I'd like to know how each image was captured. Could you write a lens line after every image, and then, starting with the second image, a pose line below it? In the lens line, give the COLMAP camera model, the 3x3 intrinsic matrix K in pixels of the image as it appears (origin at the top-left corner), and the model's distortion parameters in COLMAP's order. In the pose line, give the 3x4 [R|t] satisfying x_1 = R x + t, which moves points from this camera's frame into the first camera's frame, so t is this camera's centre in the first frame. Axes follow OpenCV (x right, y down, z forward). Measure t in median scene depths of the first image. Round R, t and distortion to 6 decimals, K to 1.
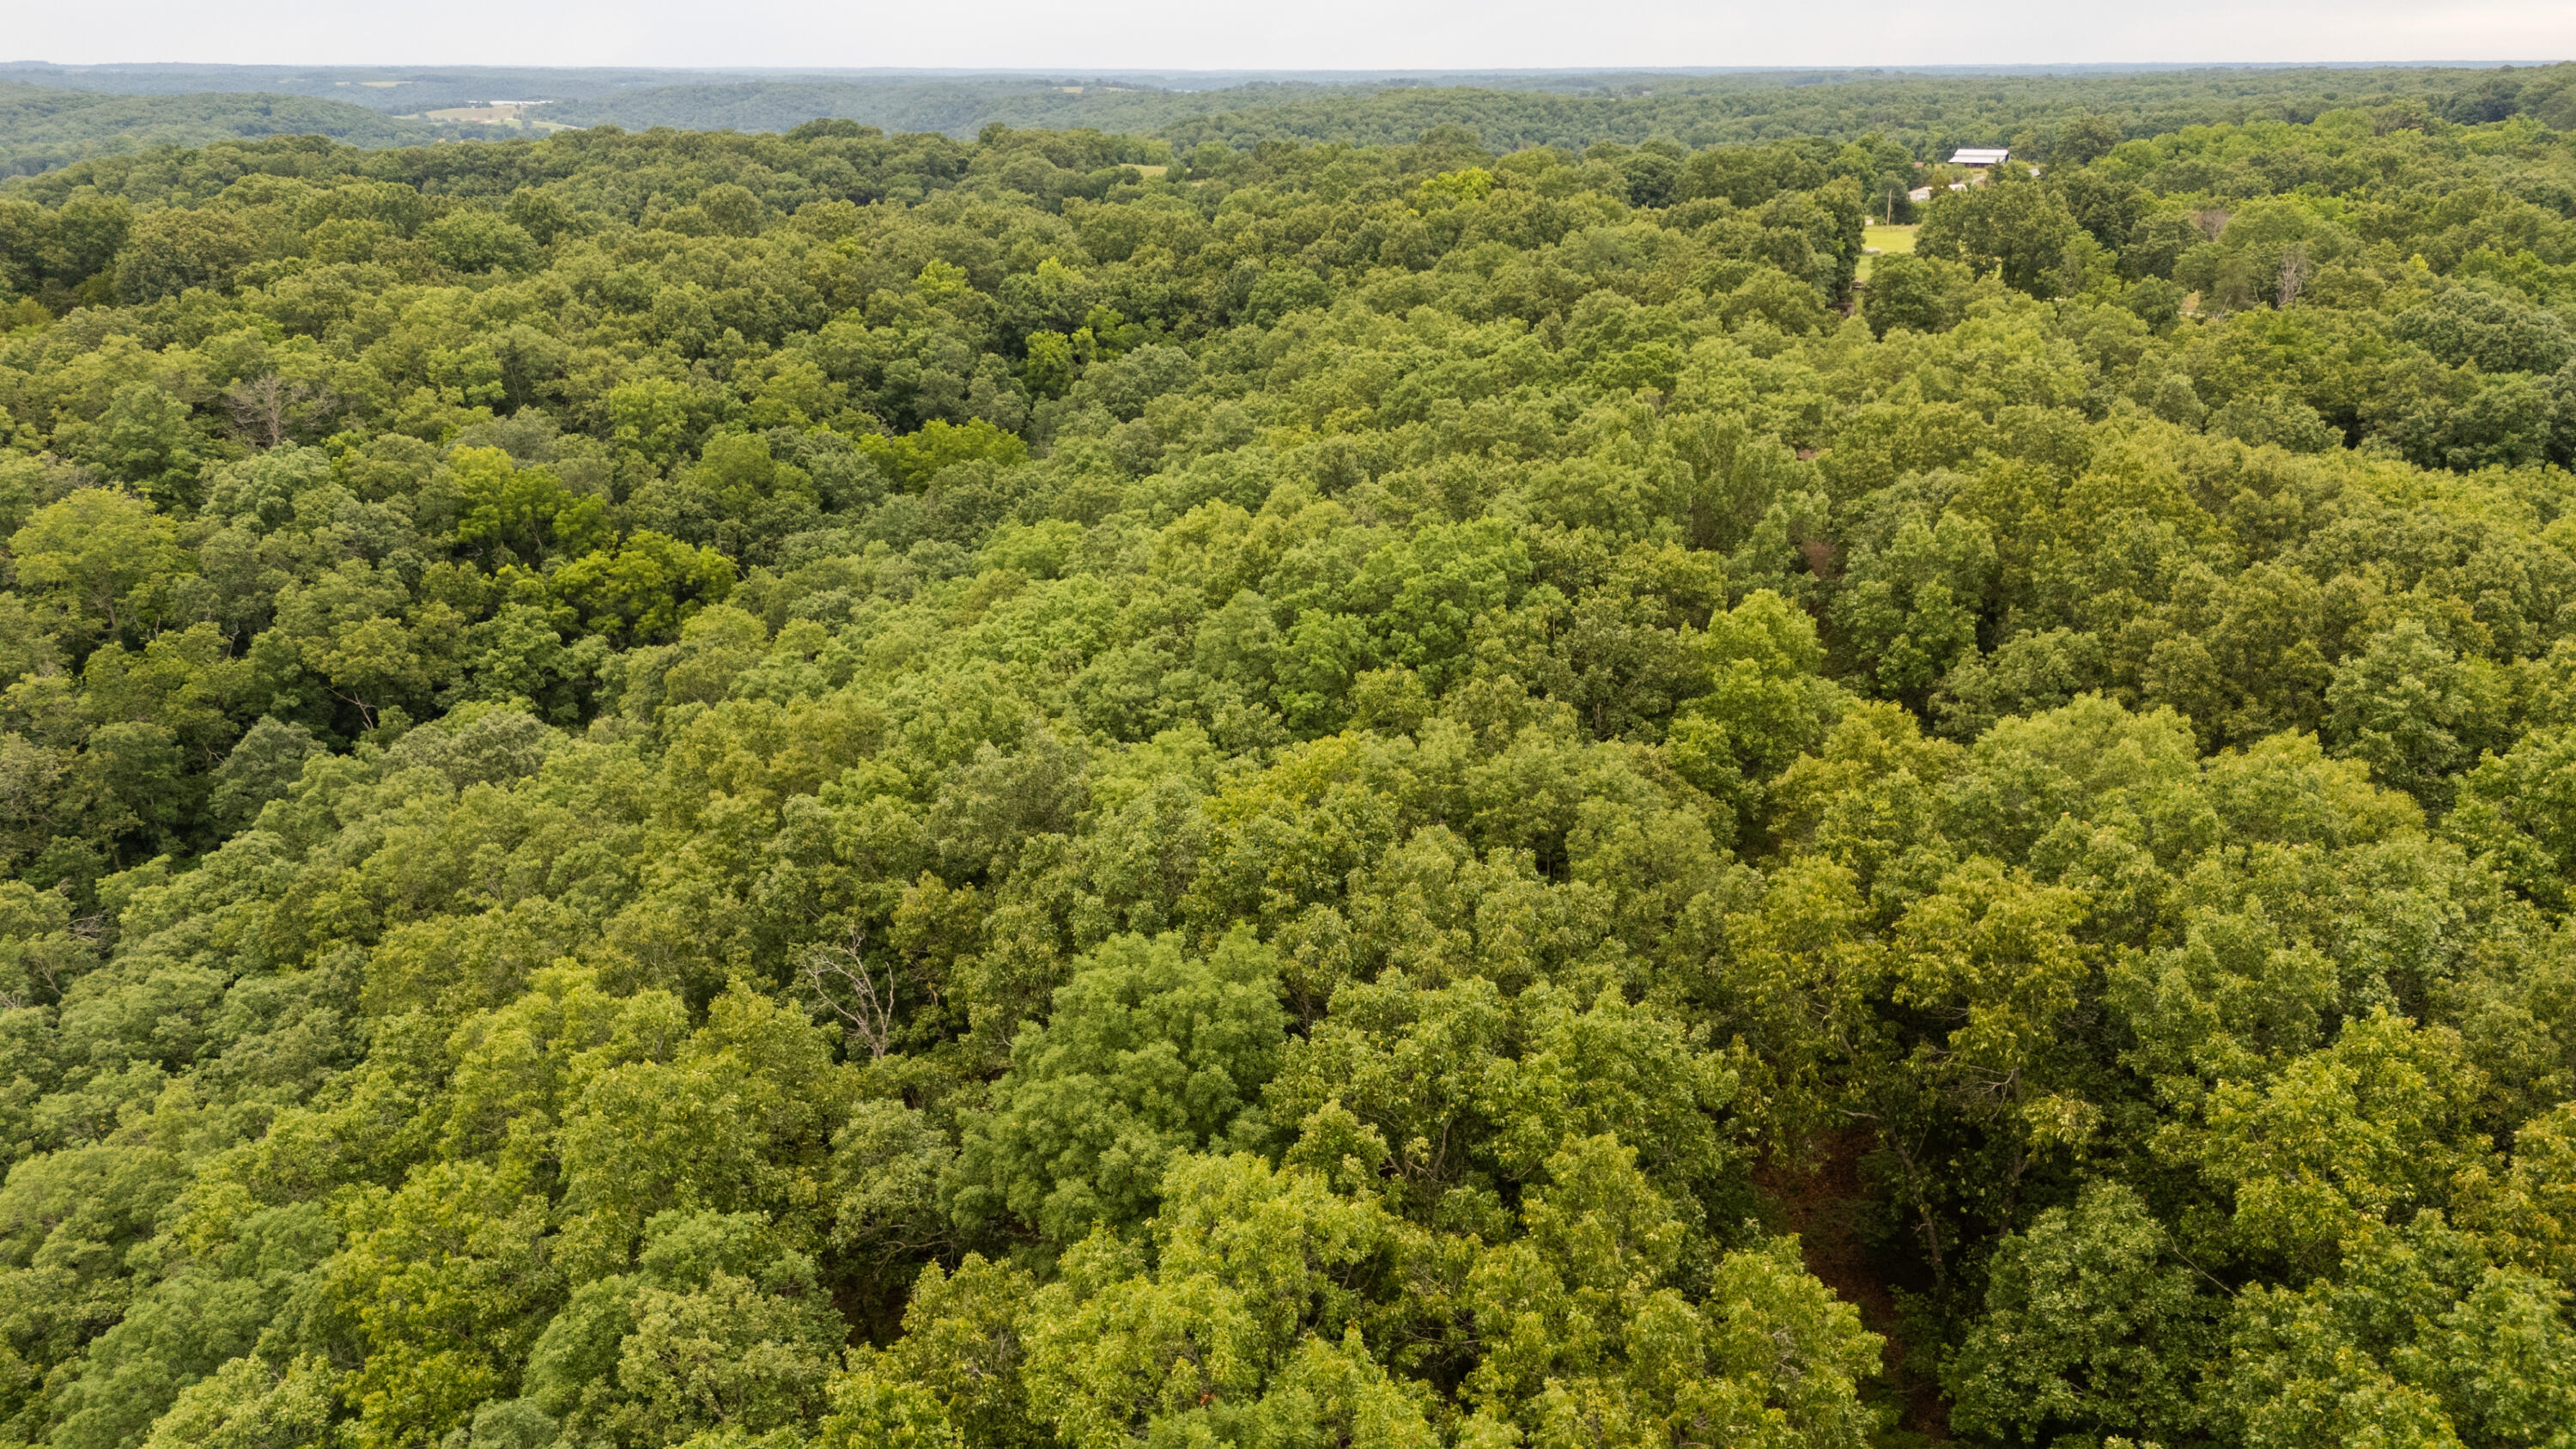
lens RADIAL K [[1897.3, 0, 1282.9], [0, 1897.3, 713.9], [0, 0, 1]] dist [0.067378, -0.060045]
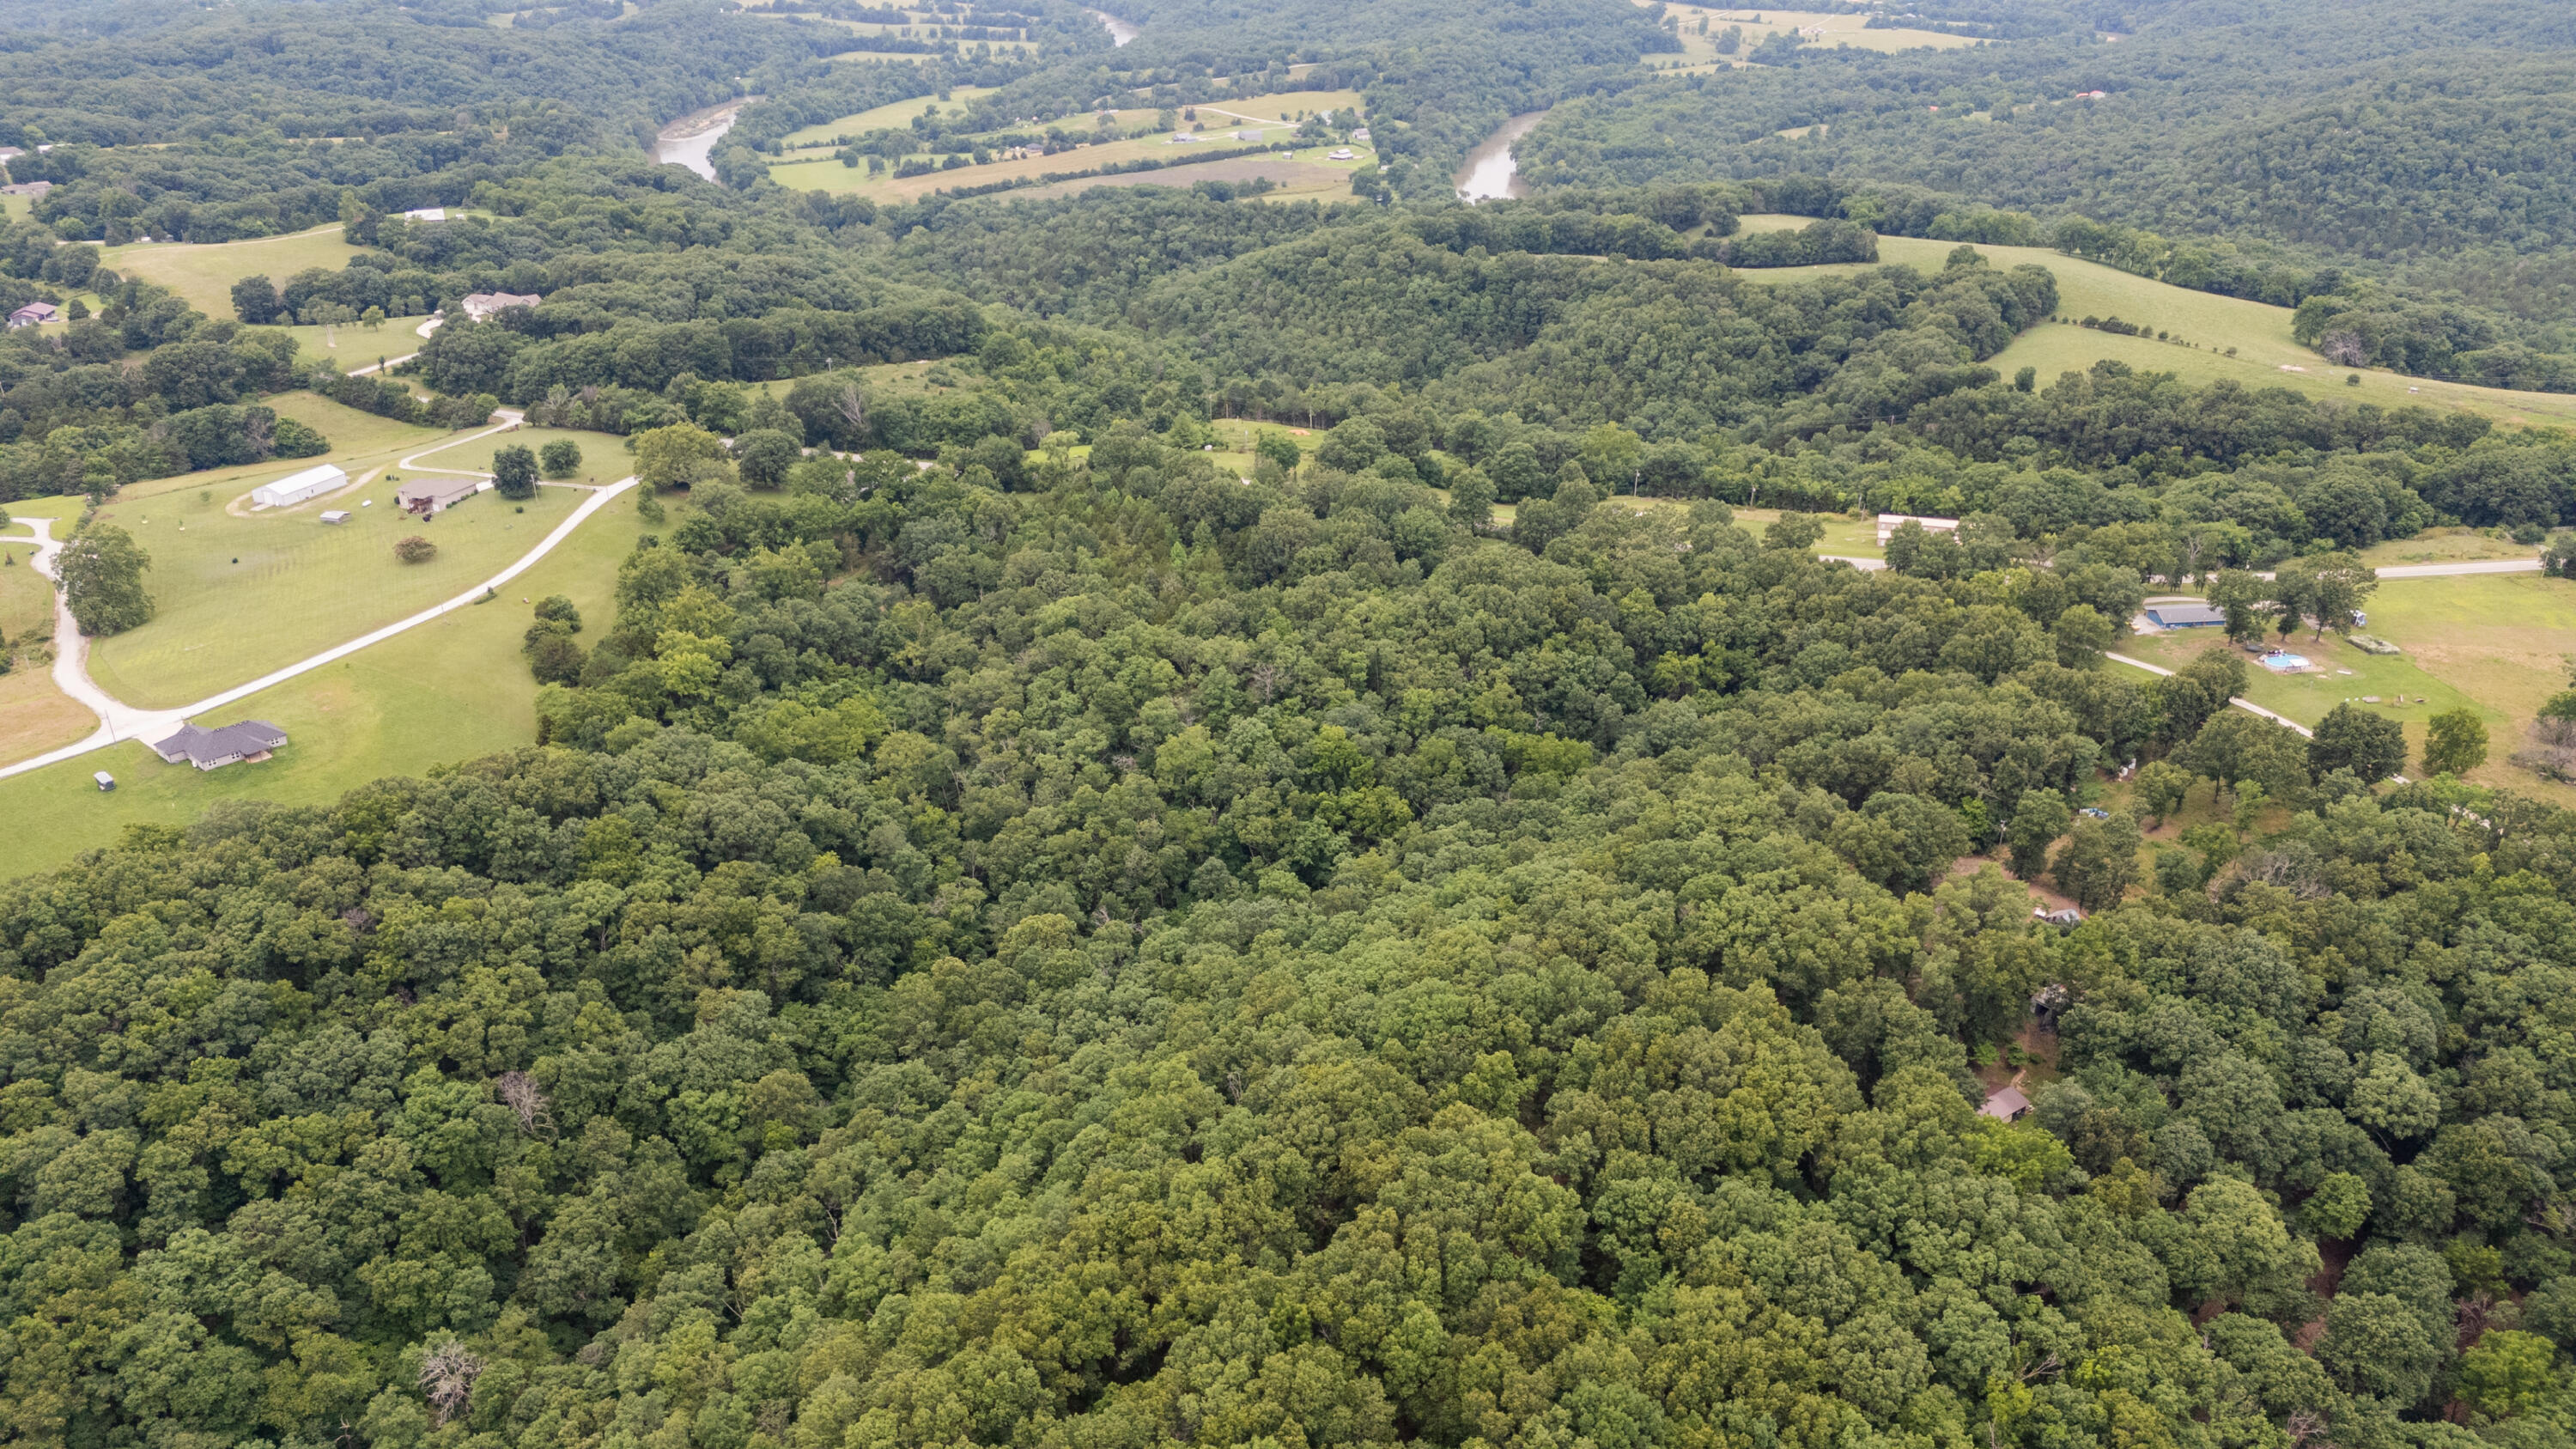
lens RADIAL K [[1897.3, 0, 1294.4], [0, 1897.3, 731.1], [0, 0, 1]] dist [0.067378, -0.060045]
pose [[0.824557, 0.238876, -0.512878, 0.579566], [-0.178658, 0.970049, 0.164576, -0.415885], [0.536830, -0.044072, 0.842539, -0.758426]]
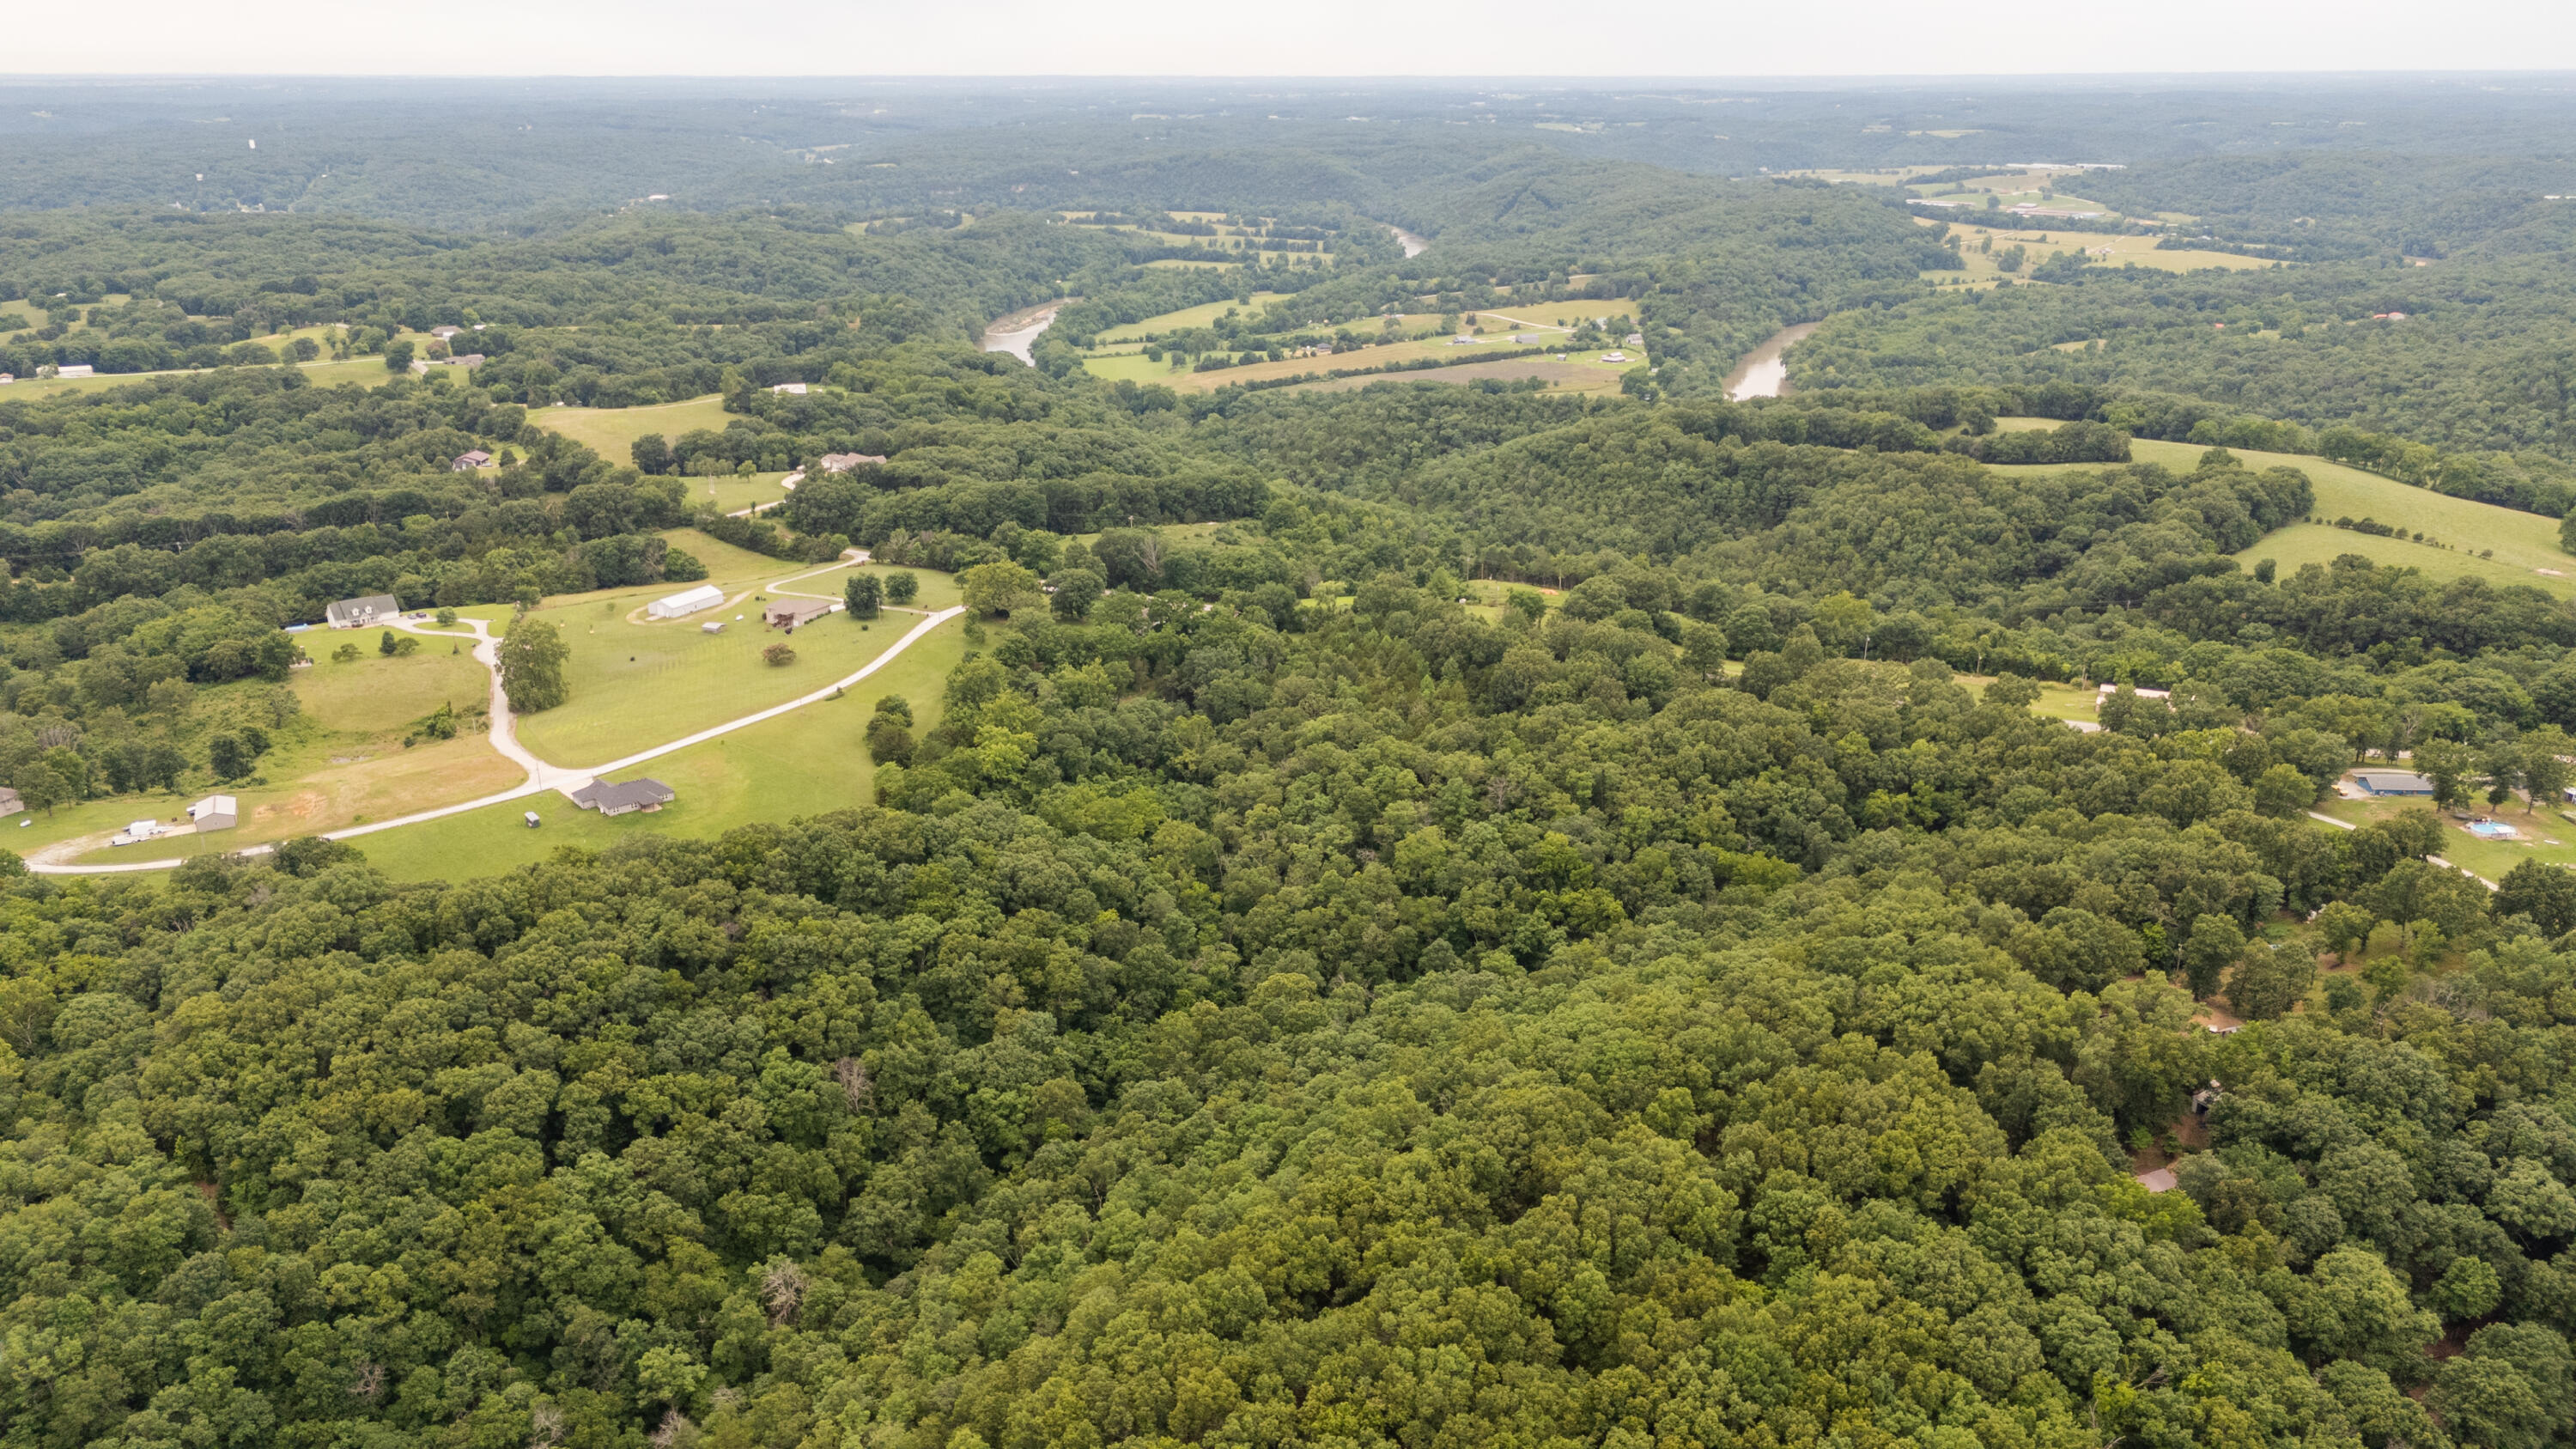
lens RADIAL K [[1897.3, 0, 1291.0], [0, 1897.3, 730.2], [0, 0, 1]] dist [0.067378, -0.060045]
pose [[0.732300, 0.223621, -0.643219, 0.749155], [-0.216210, 0.972024, 0.091780, -0.356918], [0.645747, 0.071860, 0.760162, -0.938991]]
